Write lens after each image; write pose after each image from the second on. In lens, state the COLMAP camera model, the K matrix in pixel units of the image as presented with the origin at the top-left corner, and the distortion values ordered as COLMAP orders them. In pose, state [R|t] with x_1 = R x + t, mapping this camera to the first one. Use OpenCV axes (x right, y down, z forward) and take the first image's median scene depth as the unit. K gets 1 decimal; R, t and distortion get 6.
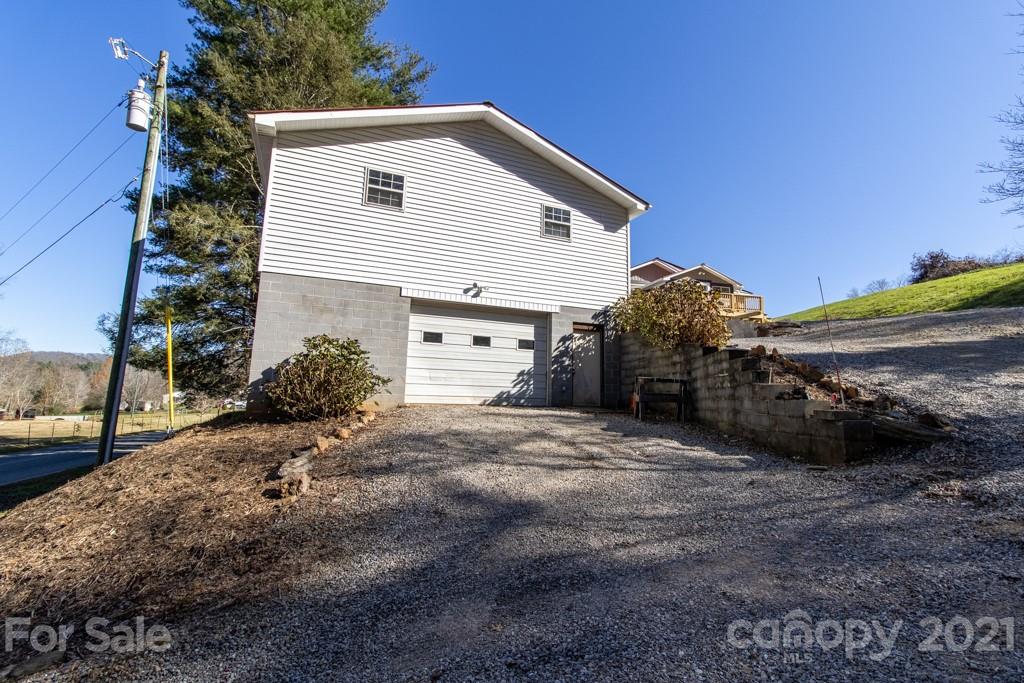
lens RADIAL K [[474.5, 0, 512.4], [0, 474.5, 324.8], [0, 0, 1]] dist [-0.001457, -0.000728]
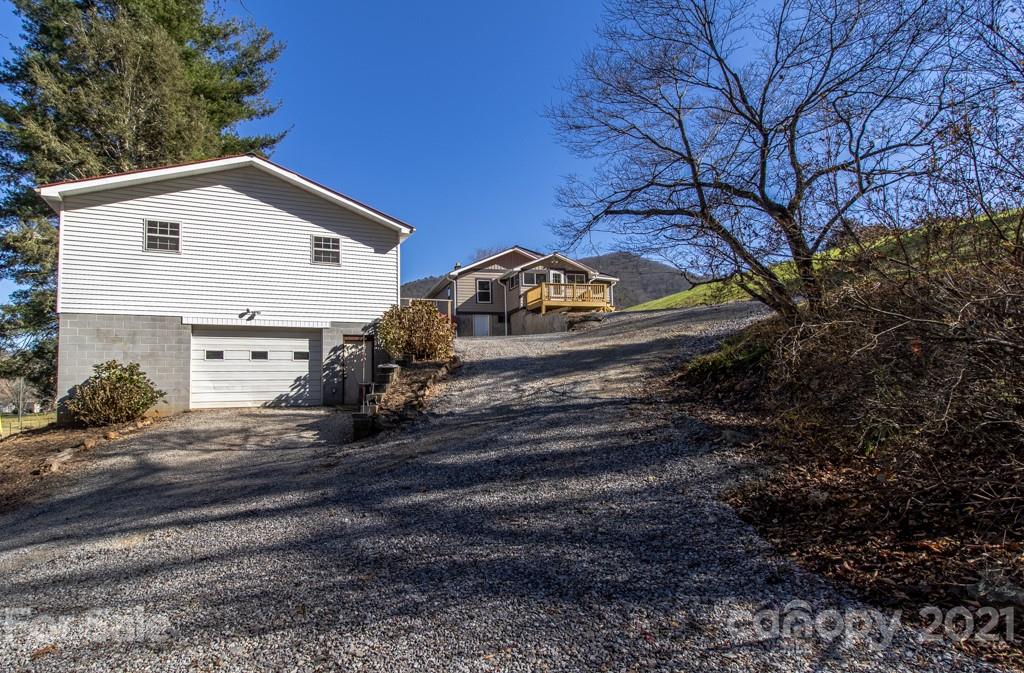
lens RADIAL K [[591.8, 0, 511.5], [0, 591.8, 346.6], [0, 0, 1]] dist [0.005143, -0.001085]
pose [[0.999304, -0.036807, 0.006028, 0.554157], [0.035990, 0.994007, 0.103221, -0.117293], [-0.009791, -0.102932, 0.994640, -0.505034]]
